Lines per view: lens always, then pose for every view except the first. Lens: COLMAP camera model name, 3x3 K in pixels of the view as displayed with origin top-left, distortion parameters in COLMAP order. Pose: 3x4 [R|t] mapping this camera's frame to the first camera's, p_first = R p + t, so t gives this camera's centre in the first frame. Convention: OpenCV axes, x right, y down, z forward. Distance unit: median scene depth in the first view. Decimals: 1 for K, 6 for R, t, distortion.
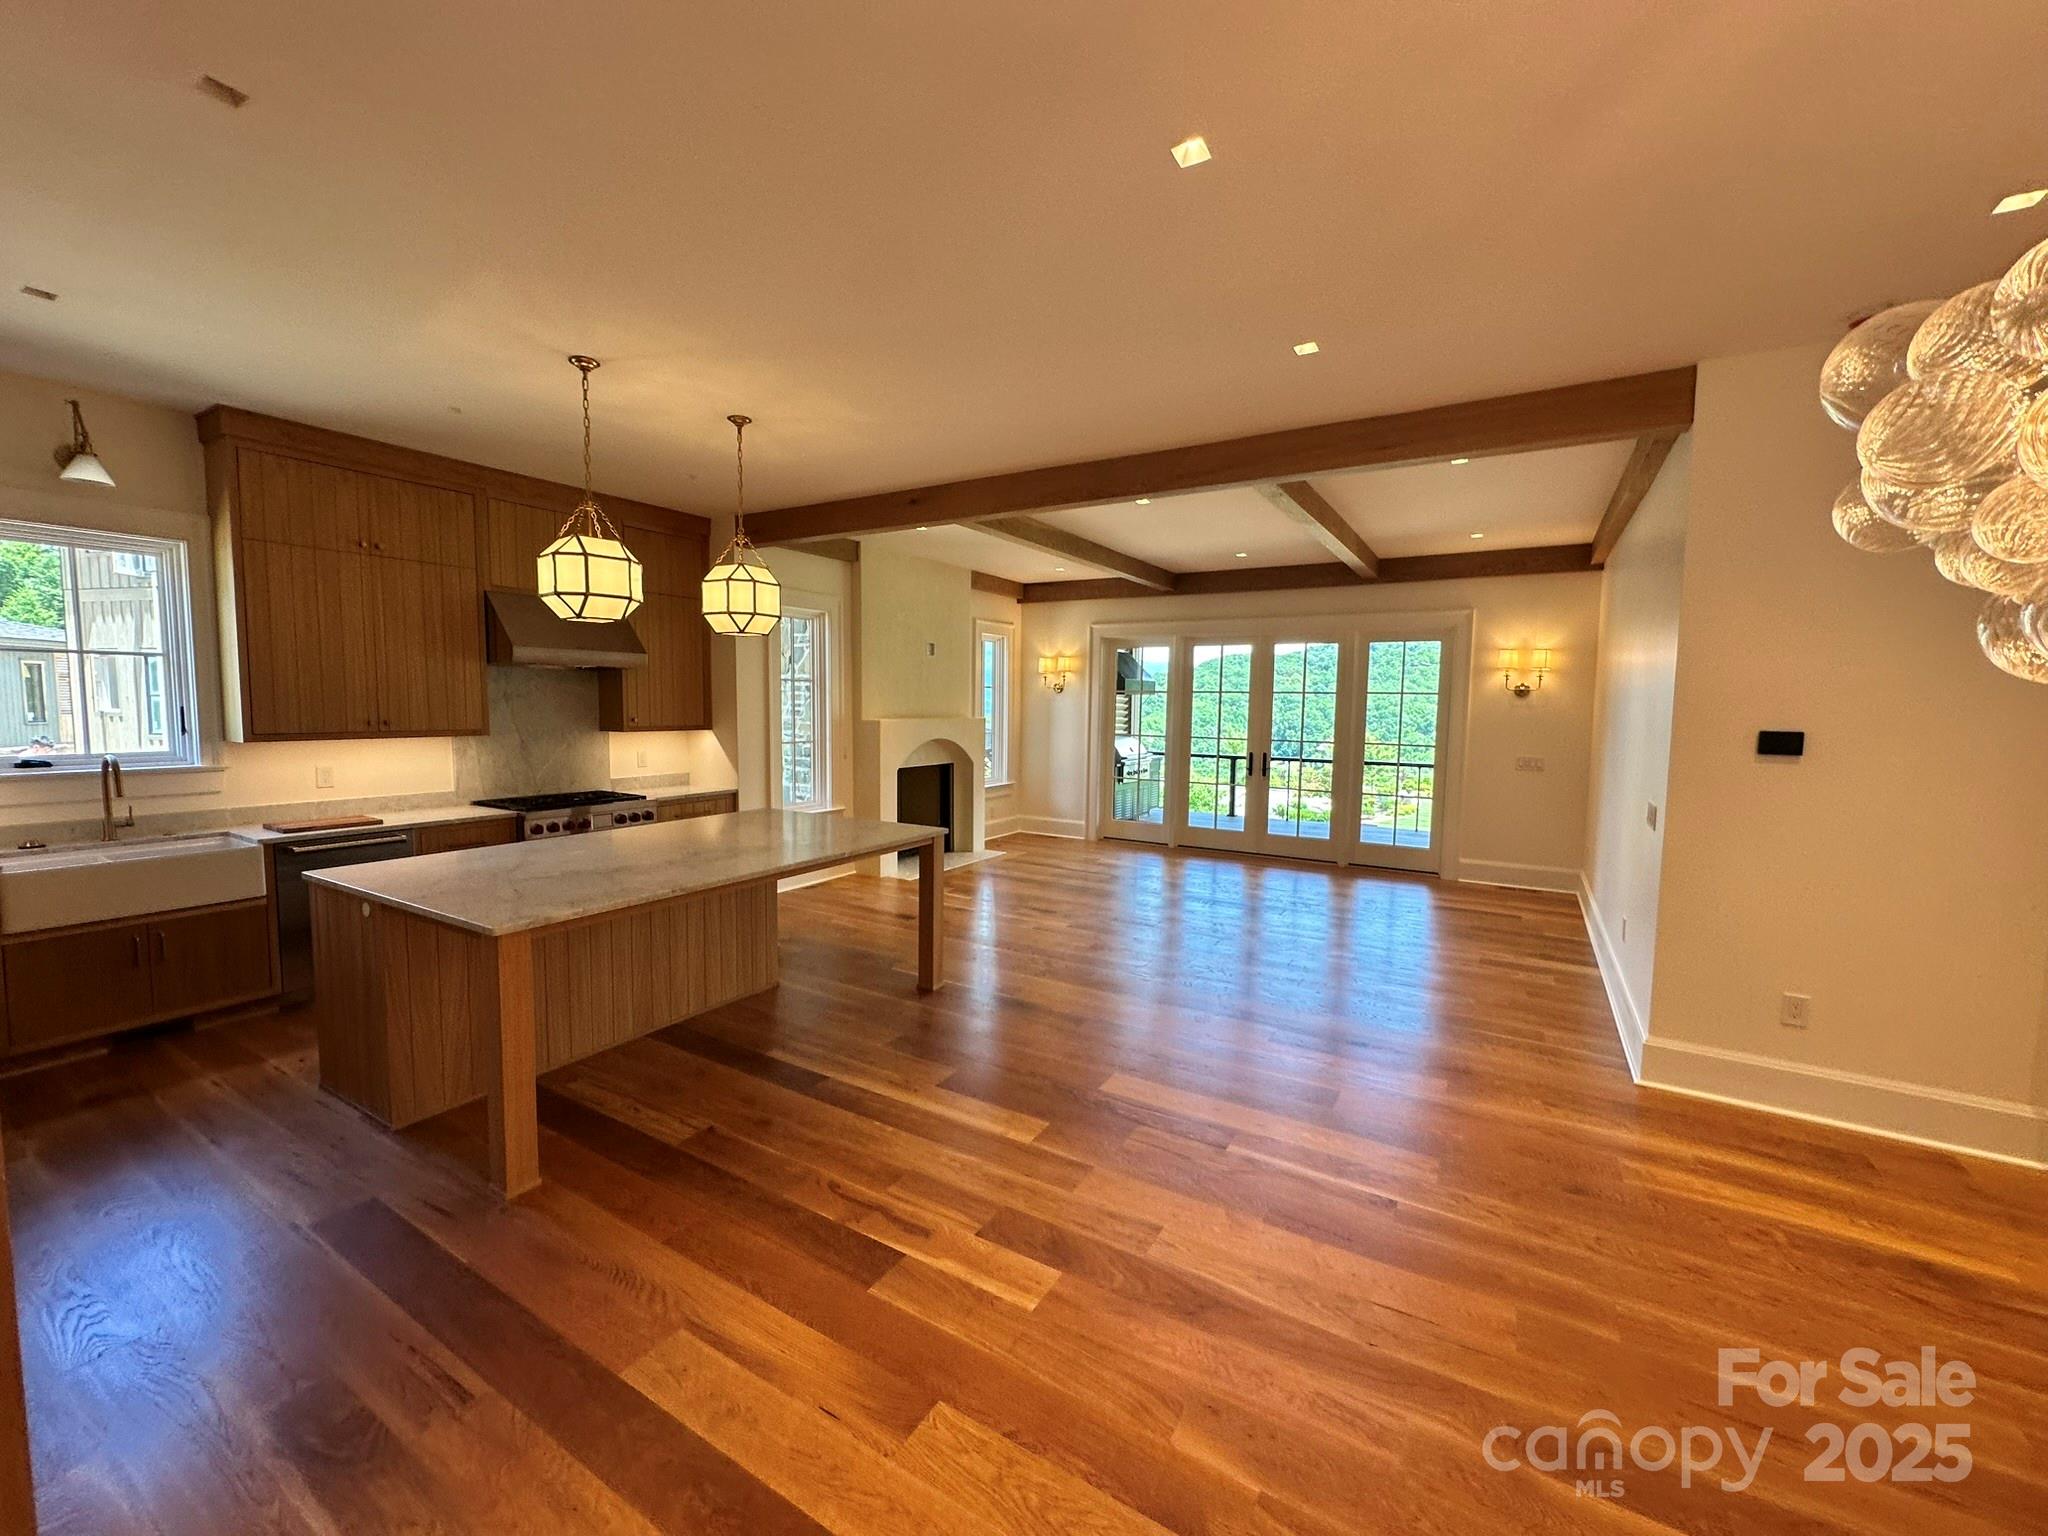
lens RADIAL K [[828.8, 0, 1028.5], [0, 828.8, 769.9], [0, 0, 1]] dist [-0.001955, 0.000463]
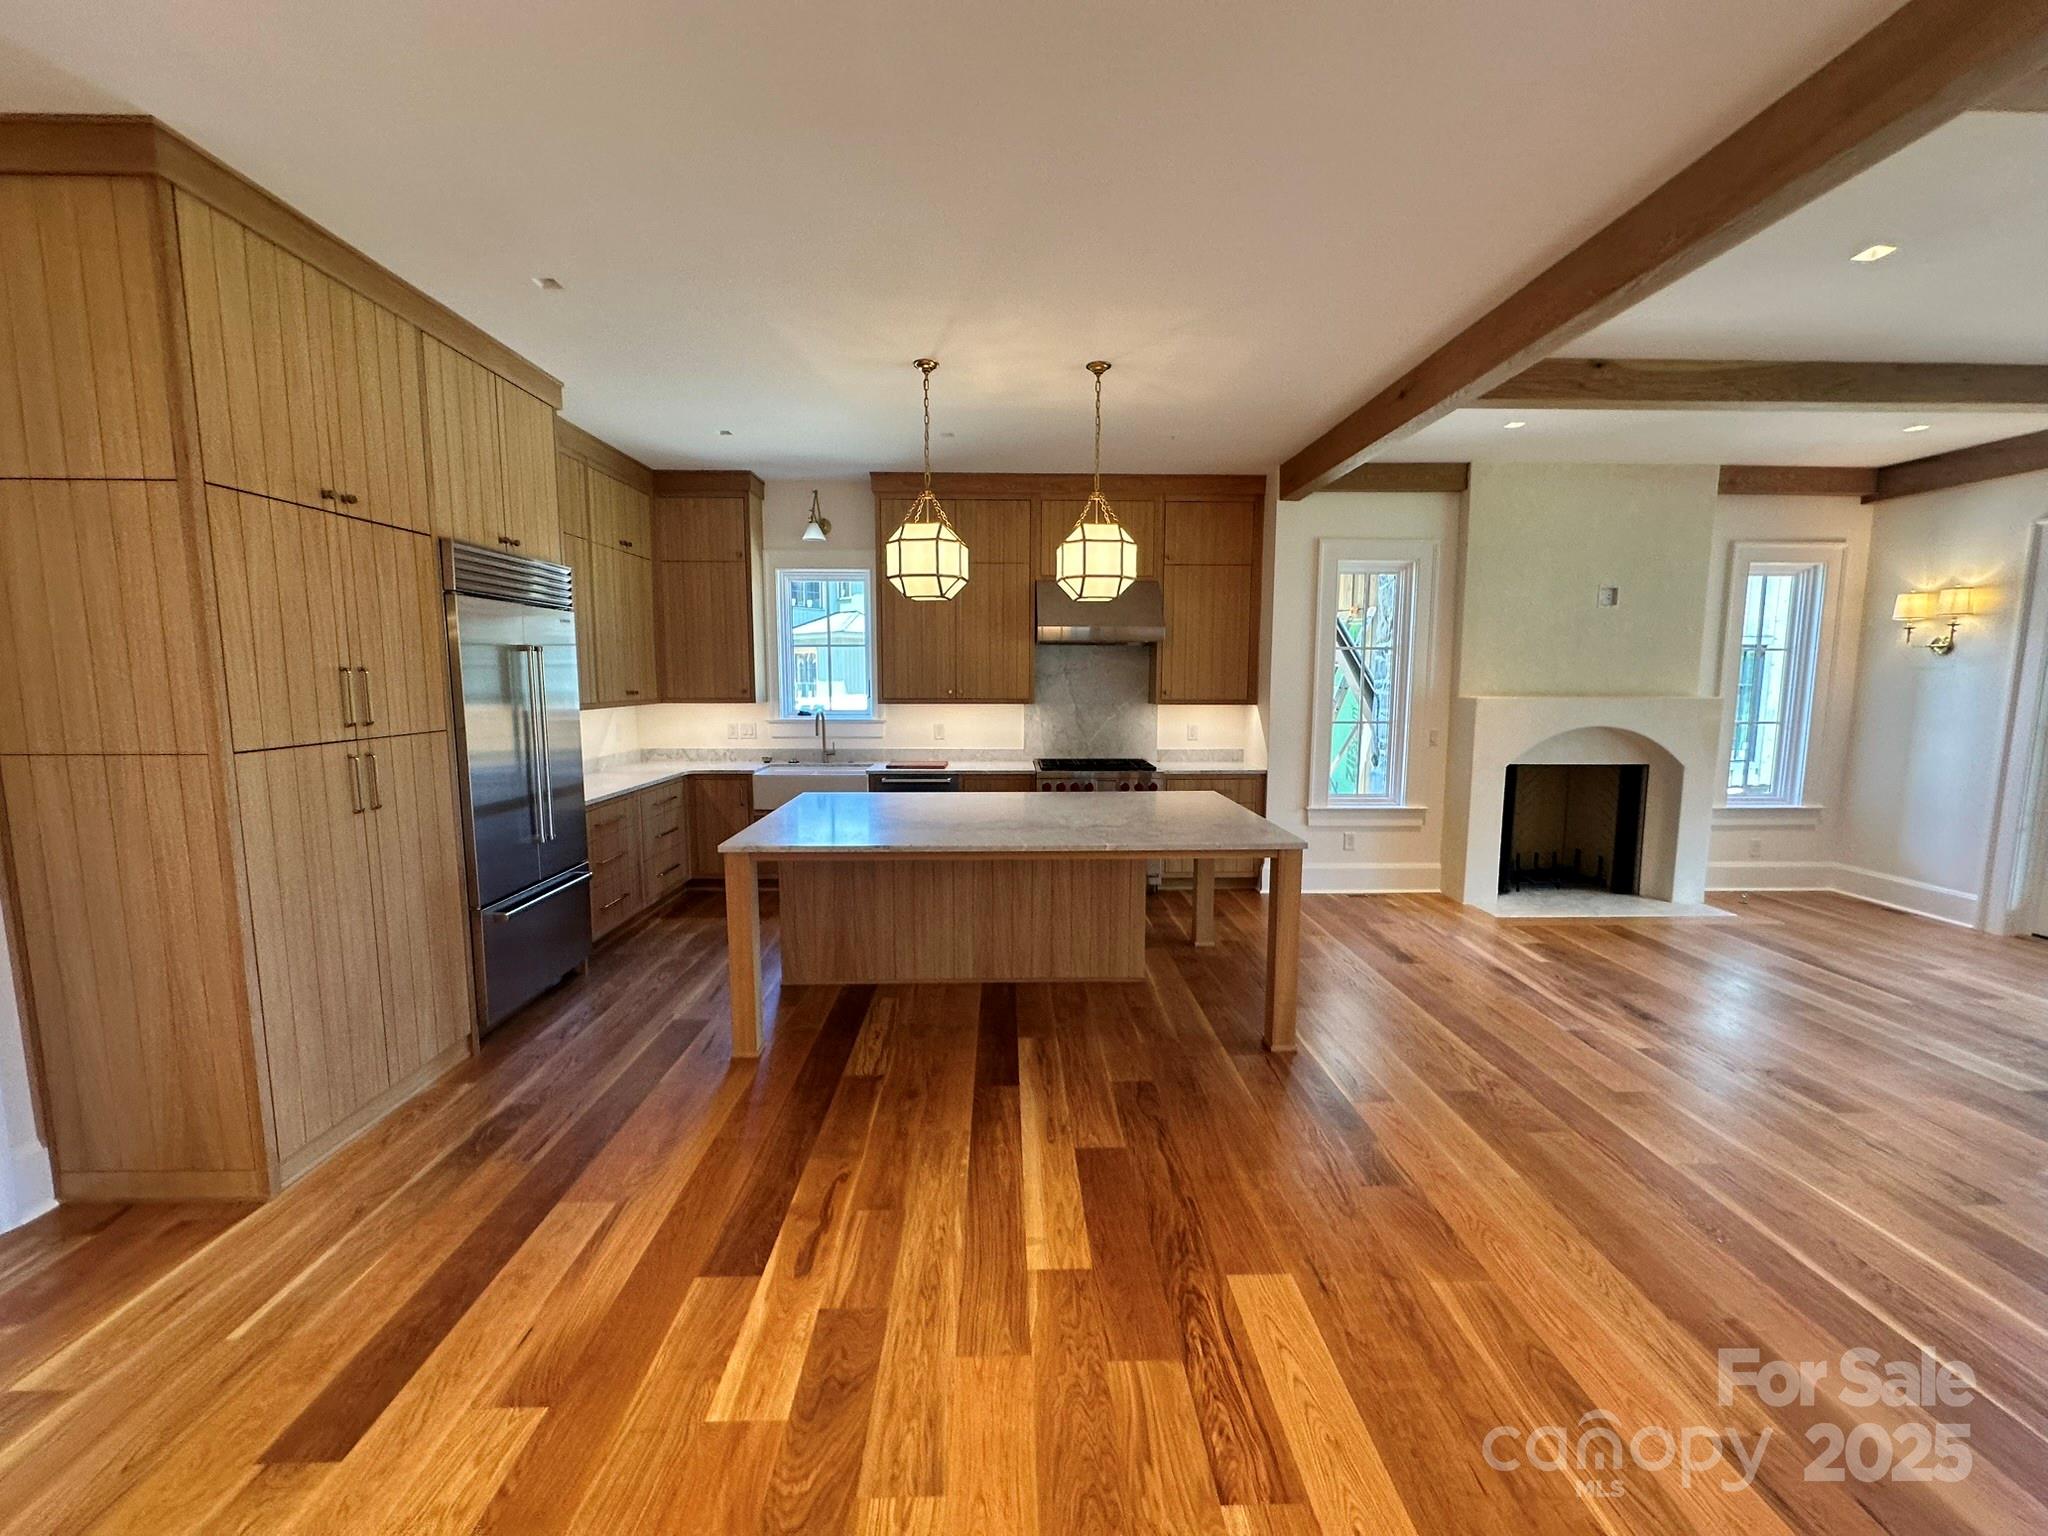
lens RADIAL K [[828.8, 0, 1022.9], [0, 828.8, 765.5], [0, 0, 1]] dist [-0.001955, 0.000463]
pose [[0.525363, 0.081511, -0.846965, 0.353131], [-0.066988, 0.996274, 0.054329, -0.017423], [0.848237, 0.028194, 0.528865, 0.367252]]
